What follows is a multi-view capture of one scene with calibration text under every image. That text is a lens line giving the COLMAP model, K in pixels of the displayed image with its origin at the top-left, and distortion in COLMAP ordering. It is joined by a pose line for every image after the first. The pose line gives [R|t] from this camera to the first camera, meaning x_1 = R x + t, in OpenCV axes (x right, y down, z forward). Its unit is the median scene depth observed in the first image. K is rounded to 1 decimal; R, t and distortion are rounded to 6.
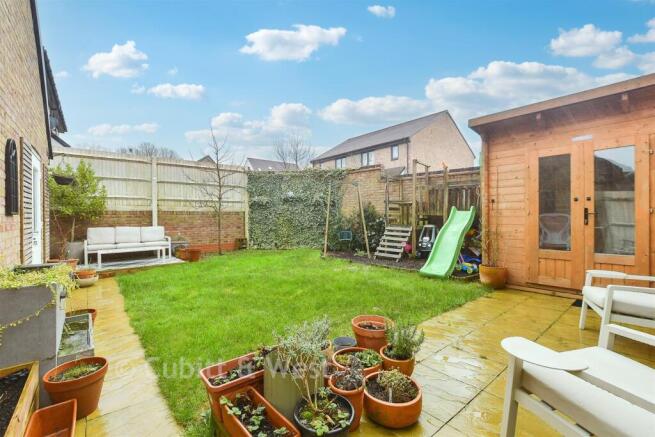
lens RADIAL K [[289.6, 0, 326.8], [0, 289.6, 218.3], [0, 0, 1]] dist [-0.001019, -0.000016]
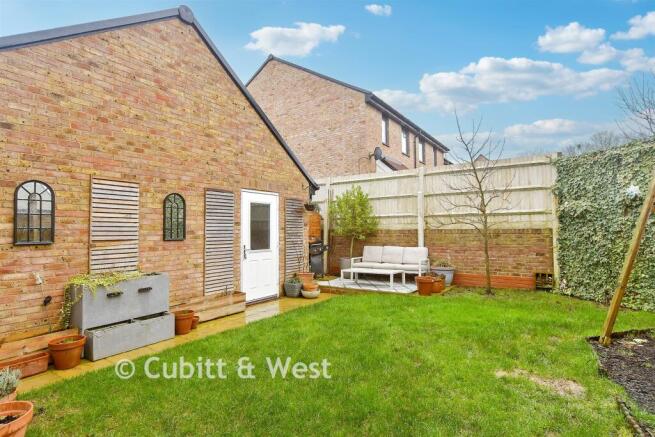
lens RADIAL K [[342.9, 0, 326.8], [0, 342.9, 217.8], [0, 0, 1]] dist [0.001468, 0.000027]
pose [[0.278430, -0.037209, -0.959735, 0.301730], [-0.005440, 0.999172, -0.040317, -0.015610], [0.960441, 0.016446, 0.277997, 0.406327]]
